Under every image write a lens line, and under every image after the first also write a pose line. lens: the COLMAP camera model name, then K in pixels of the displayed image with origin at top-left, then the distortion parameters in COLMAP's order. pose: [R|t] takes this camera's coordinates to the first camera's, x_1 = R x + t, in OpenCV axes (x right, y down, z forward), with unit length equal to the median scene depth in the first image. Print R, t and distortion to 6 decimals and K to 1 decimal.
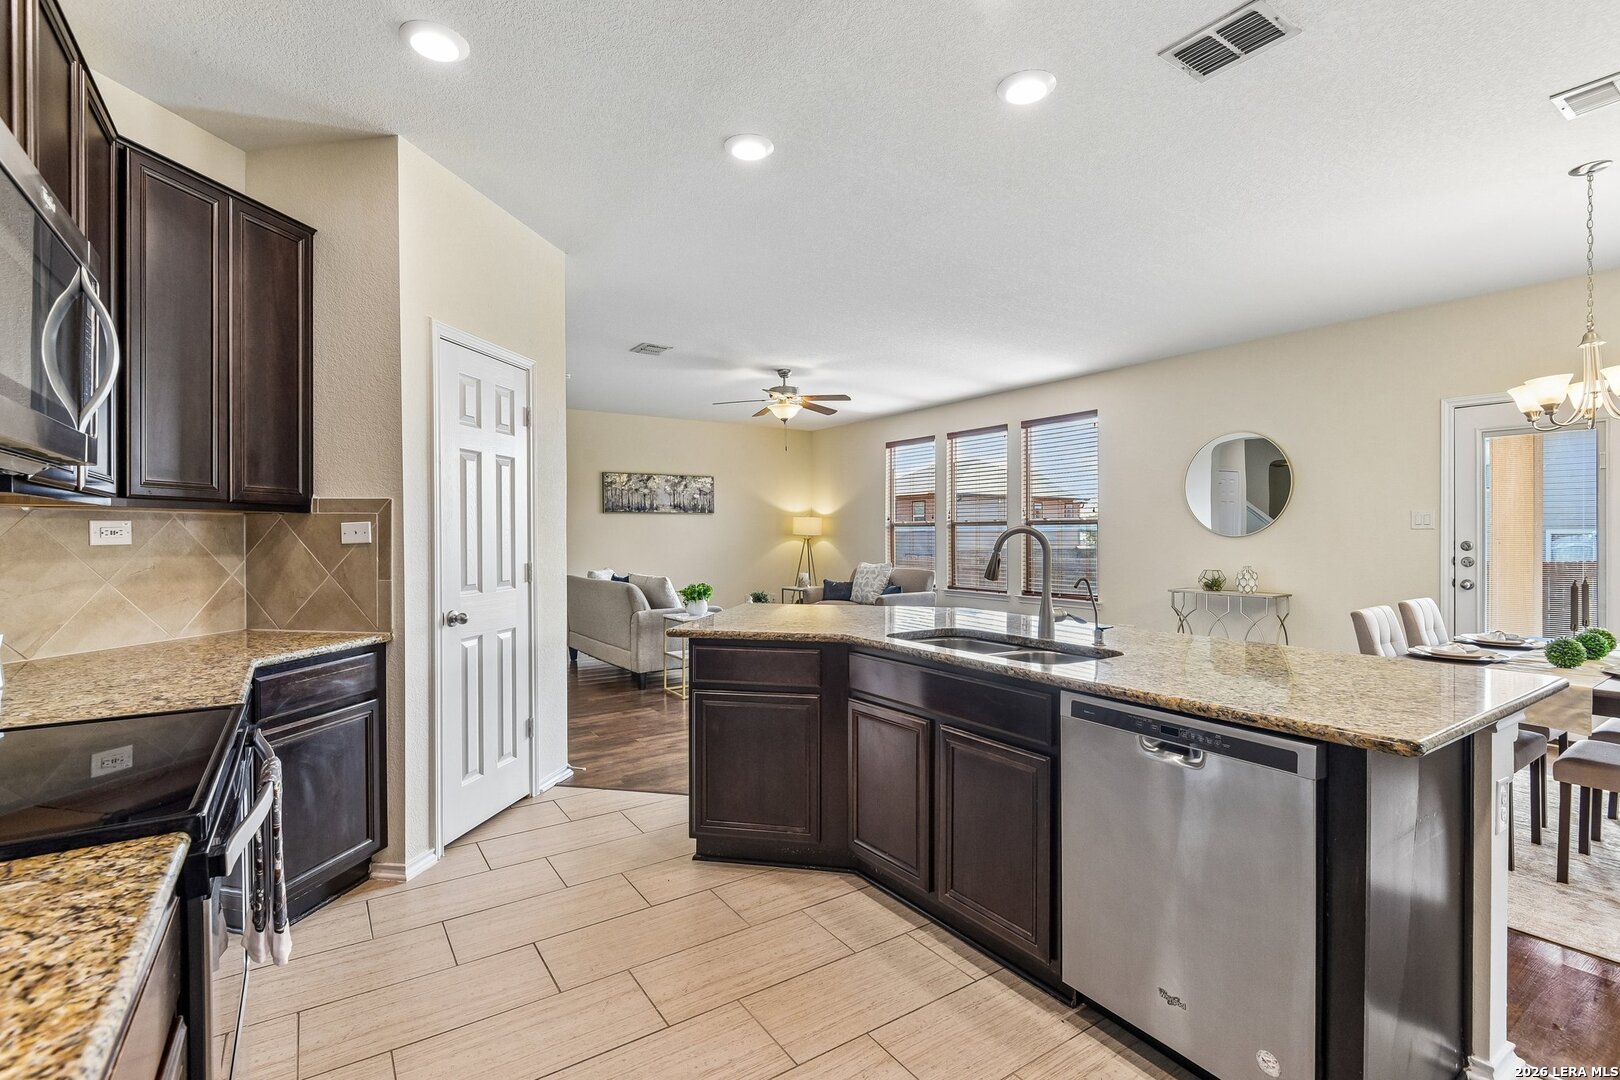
lens RADIAL K [[743.1, 0, 814.6], [0, 743.1, 533.3], [0, 0, 1]] dist [0.007799, -0.005784]
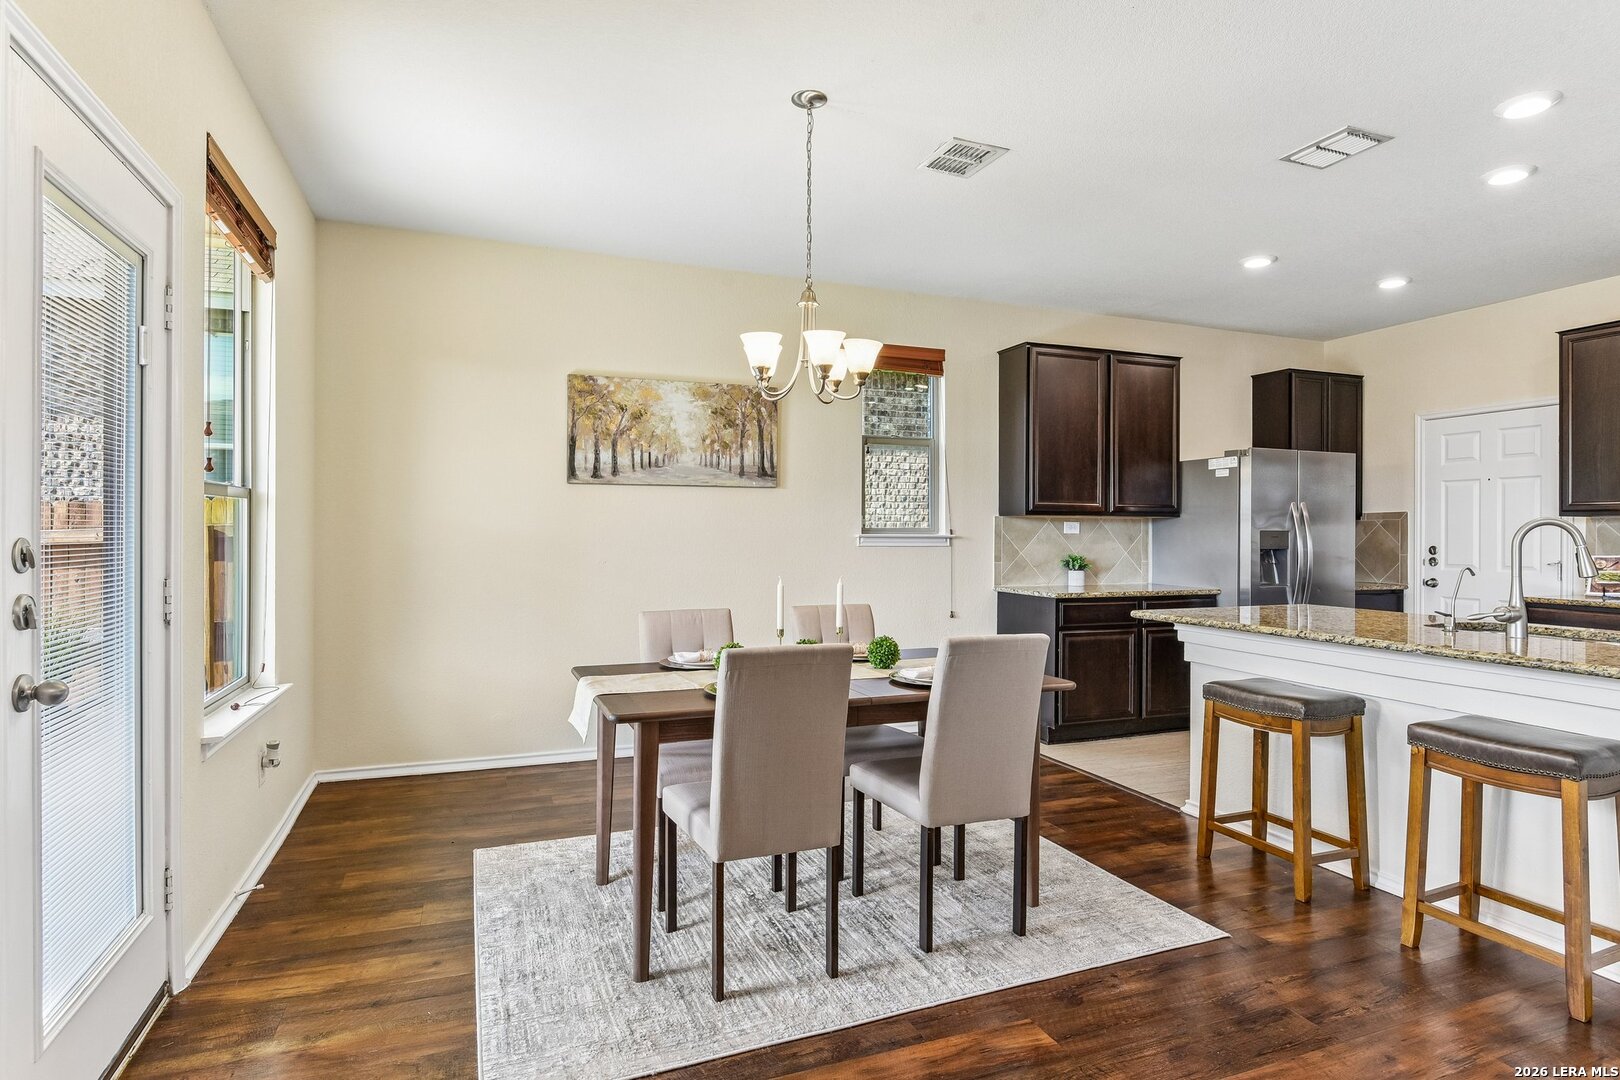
lens RADIAL K [[848.5, 0, 800.1], [0, 848.5, 533.4], [0, 0, 1]] dist [-0.007988, -0.008228]
pose [[-0.972179, -0.003675, 0.234209, 0.265536], [-0.003684, 0.999993, 0.000397, 0.003652], [-0.234209, -0.000477, -0.972186, 0.631220]]
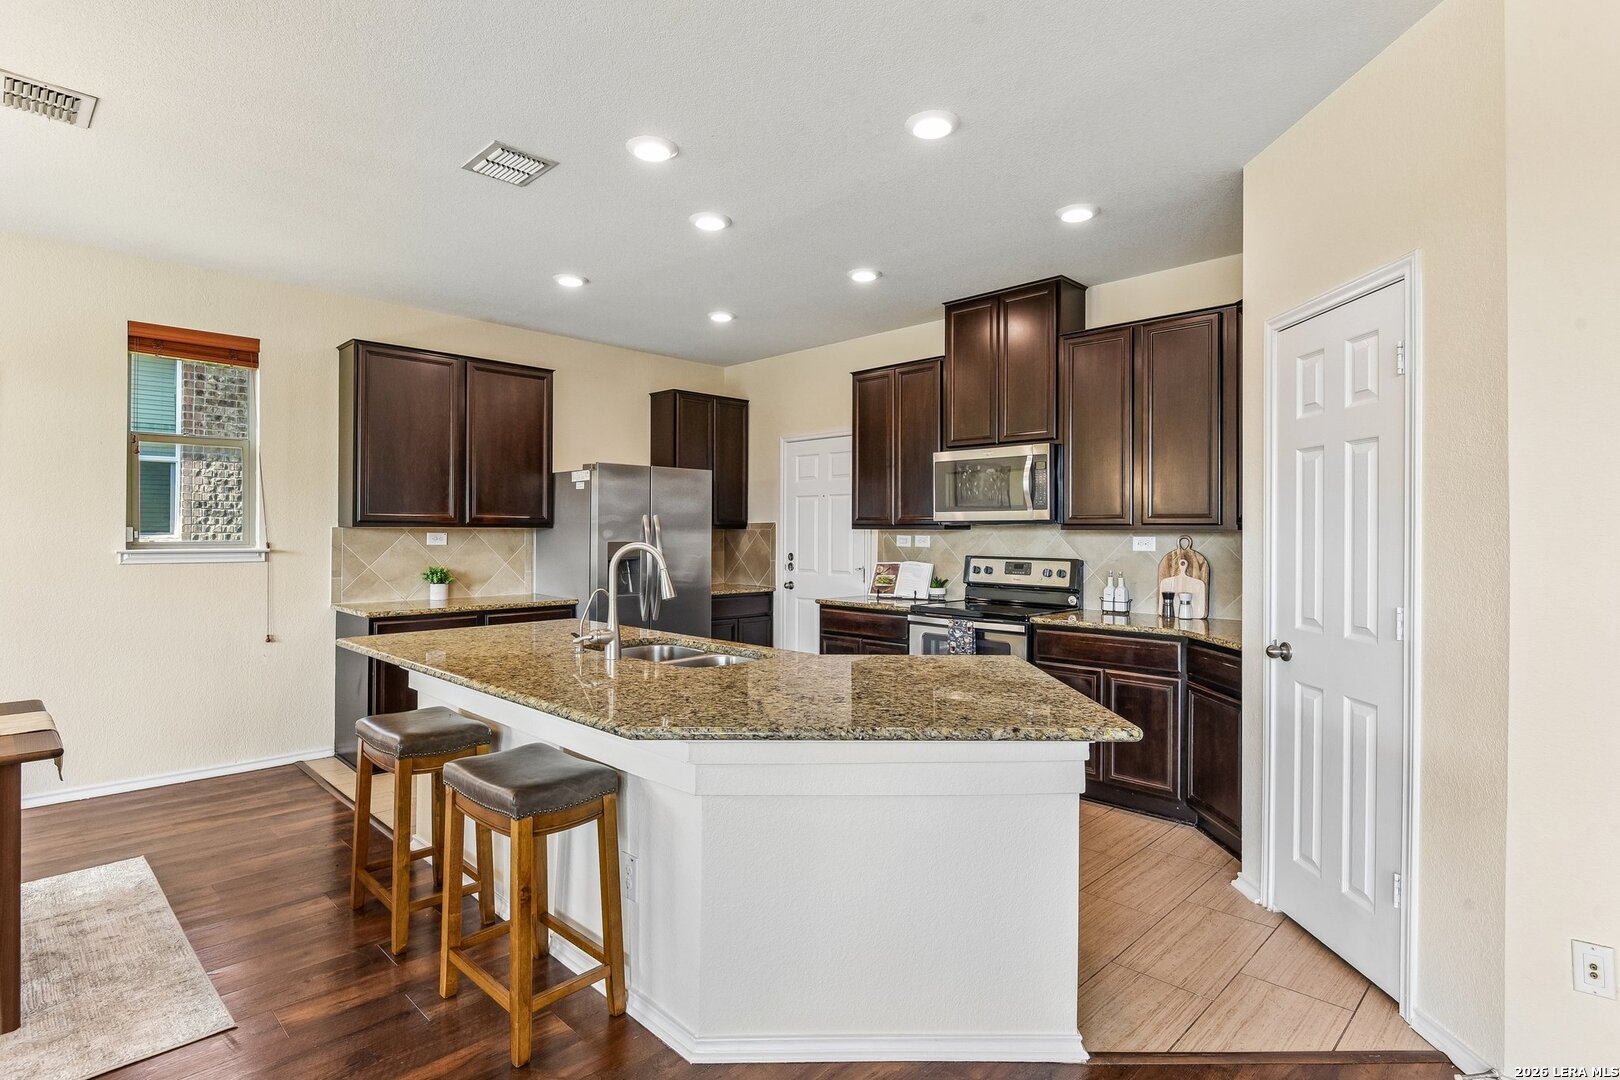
lens RADIAL K [[803.8, 0, 808.8], [0, 803.8, 526.9], [0, 0, 1]] dist [-0.001529, -0.008607]
pose [[-0.980319, -0.004411, -0.197370, 0.076066], [-0.003523, 0.999982, -0.004850, -0.007333], [0.197388, -0.004059, -0.980317, 0.585670]]
